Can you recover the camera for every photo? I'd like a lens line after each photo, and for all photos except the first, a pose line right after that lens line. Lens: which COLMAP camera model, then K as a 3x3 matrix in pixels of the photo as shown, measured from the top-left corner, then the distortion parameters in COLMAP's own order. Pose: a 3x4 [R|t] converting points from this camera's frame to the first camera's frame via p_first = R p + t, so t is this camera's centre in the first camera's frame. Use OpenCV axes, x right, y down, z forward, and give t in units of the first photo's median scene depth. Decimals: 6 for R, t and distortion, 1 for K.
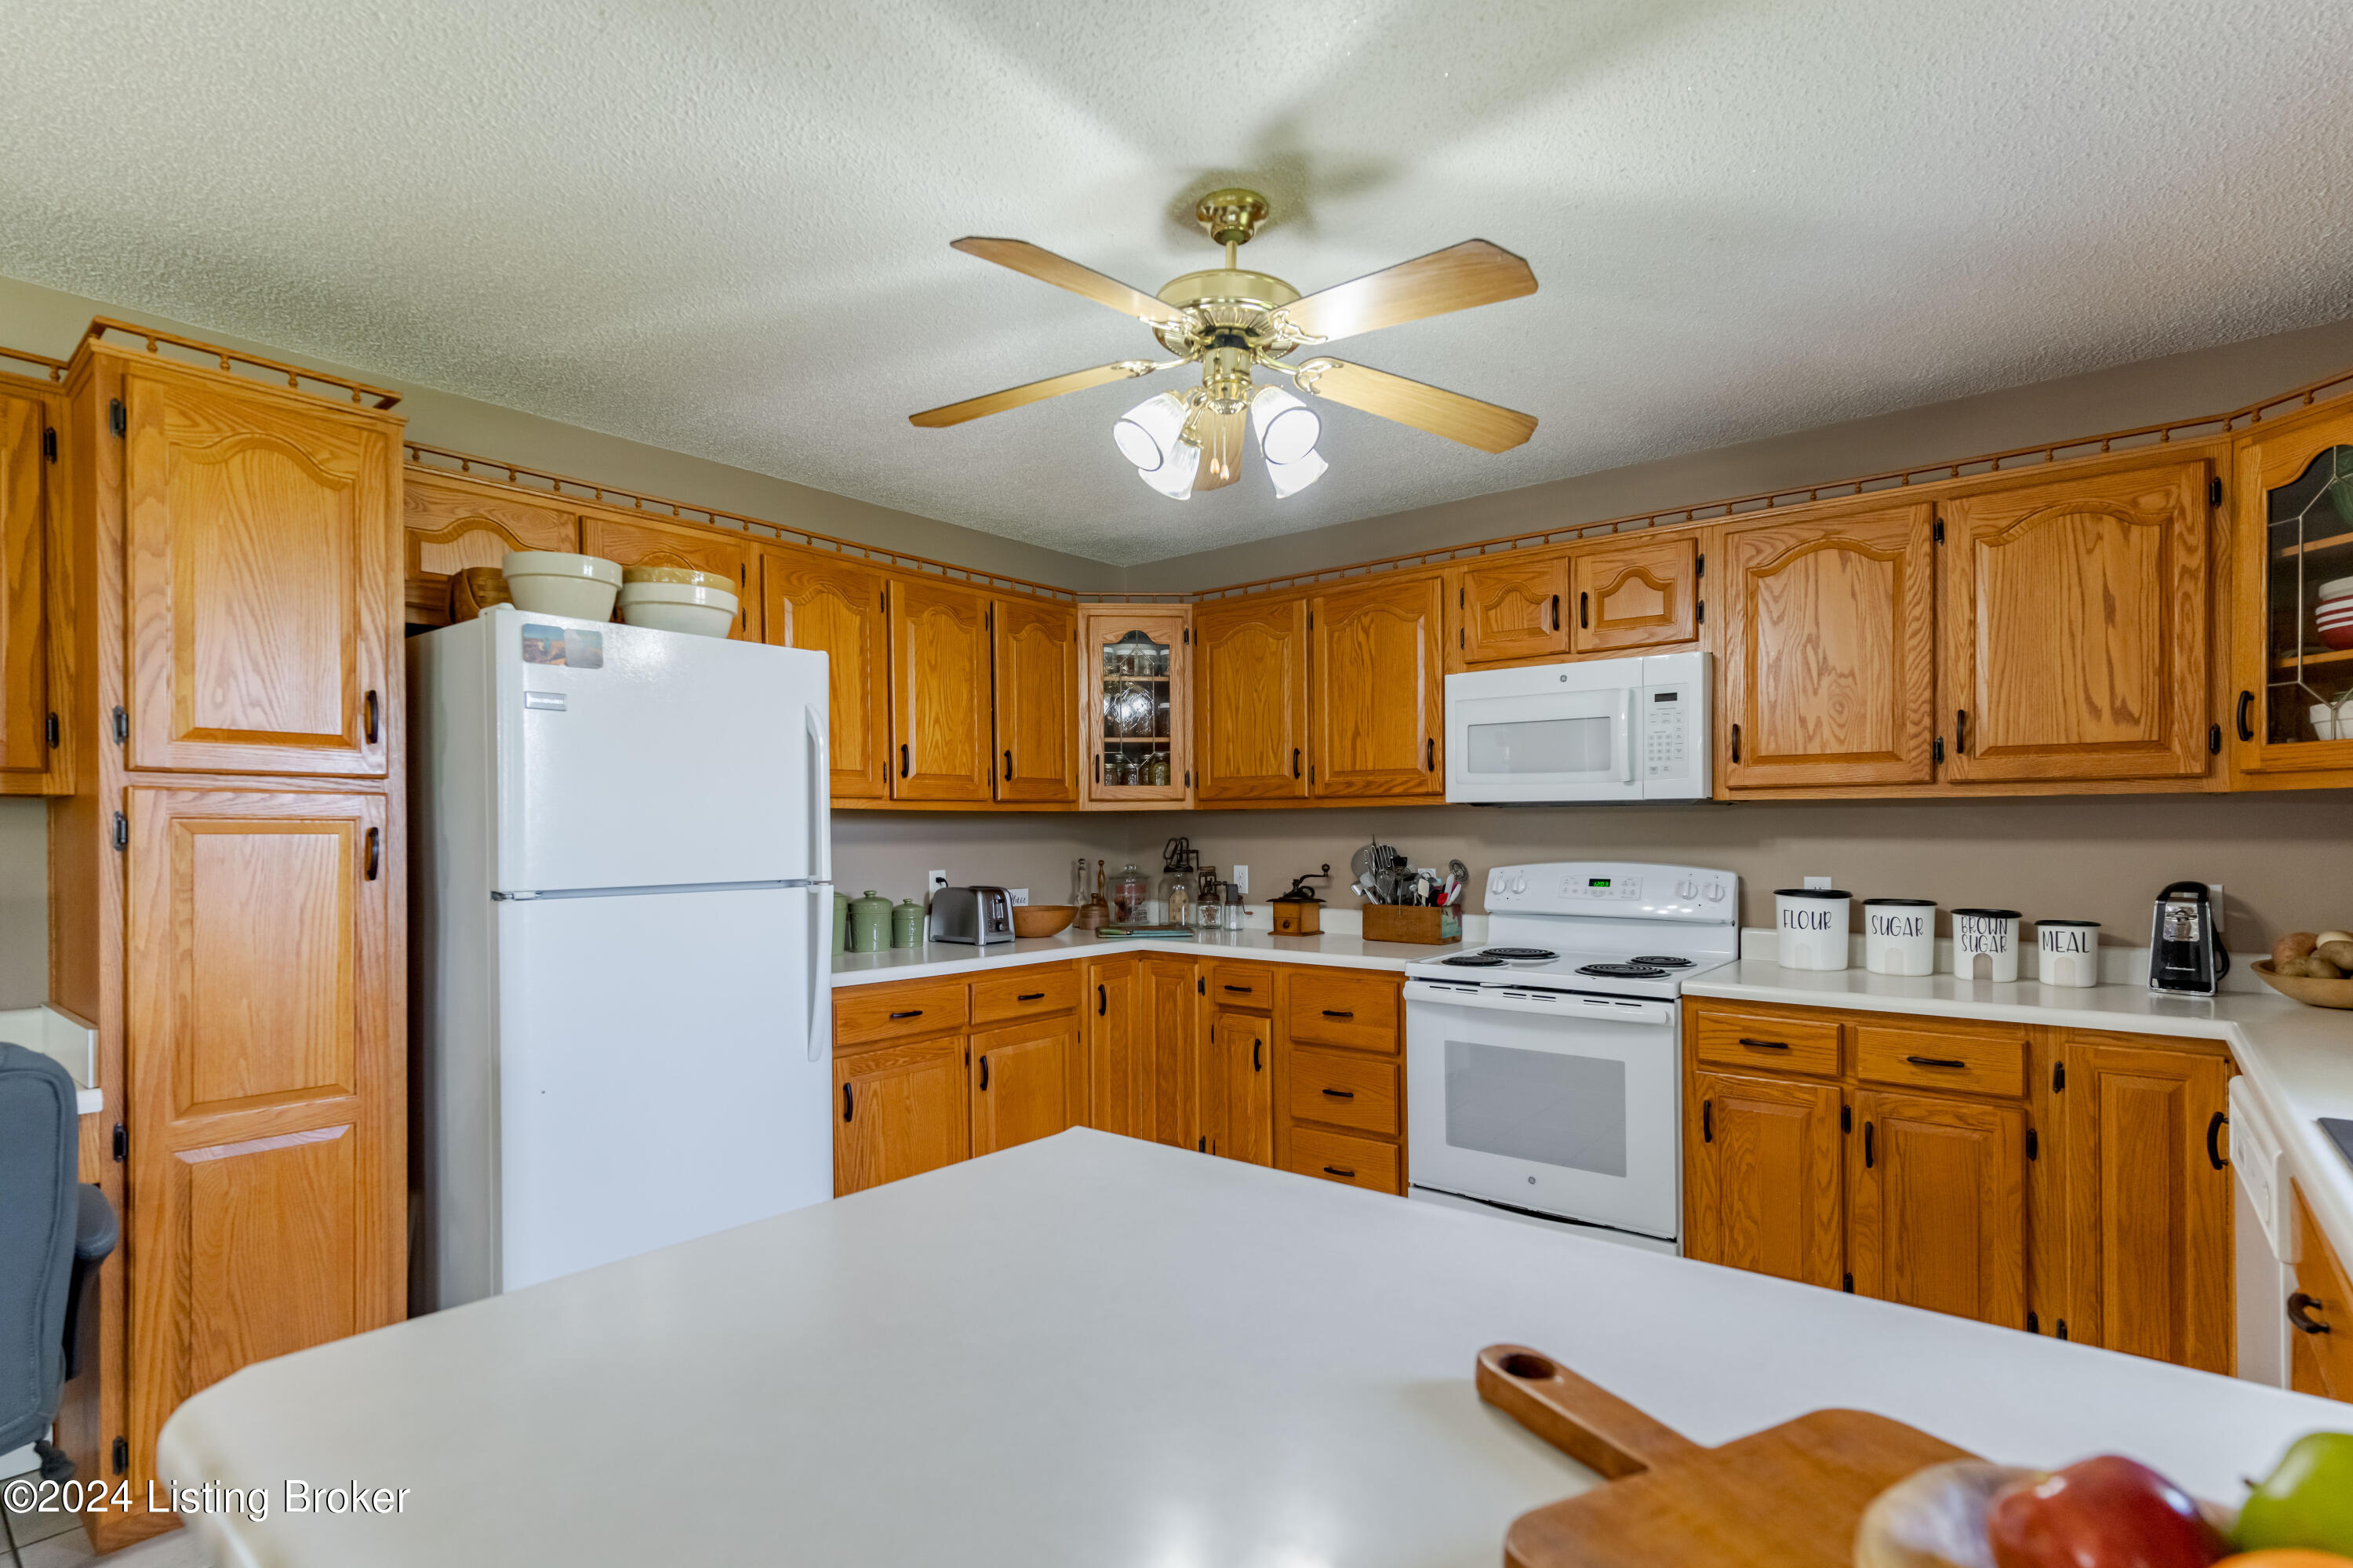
lens RADIAL K [[1136.9, 0, 1170.2], [0, 1136.9, 826.8], [0, 0, 1]] dist [0.001792, -0.000036]
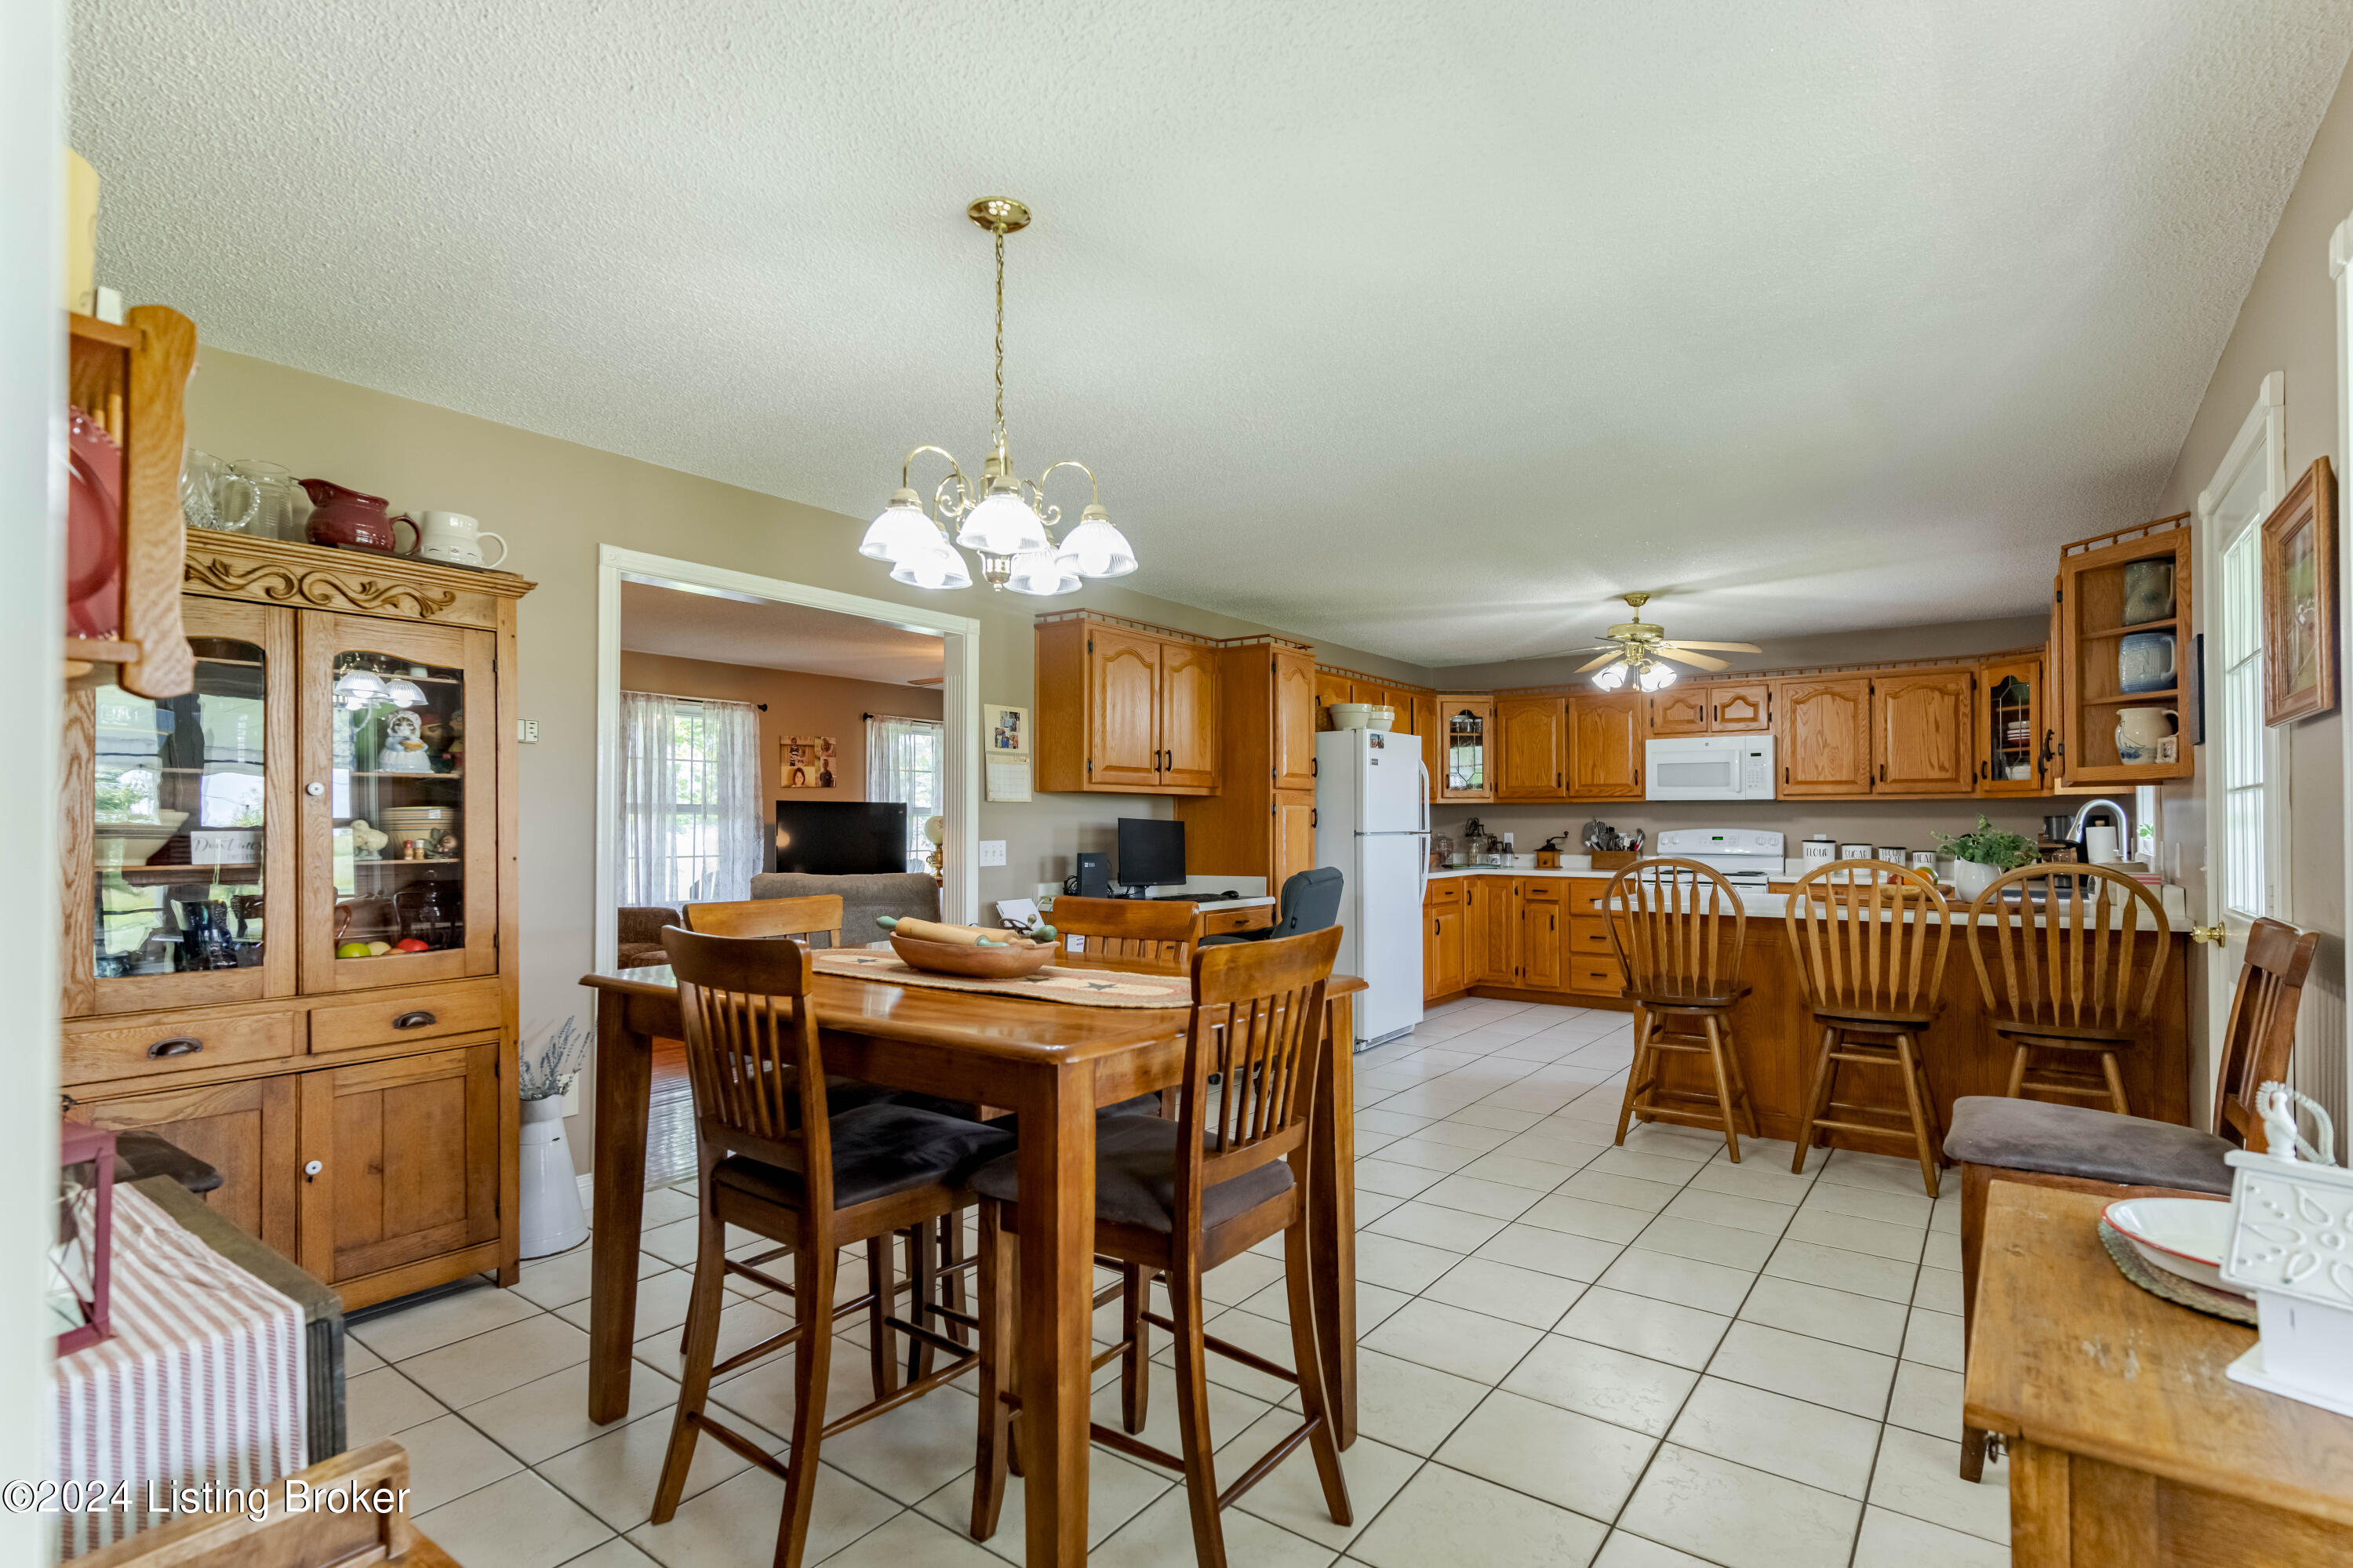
lens RADIAL K [[1136.9, 0, 1177.1], [0, 1136.9, 800.2], [0, 0, 1]] dist [0.001792, -0.000036]
pose [[0.998861, 0.003061, 0.047621, -0.835678], [-0.002414, 0.999904, -0.013637, 0.010961], [-0.047658, 0.013506, 0.998772, -1.225458]]
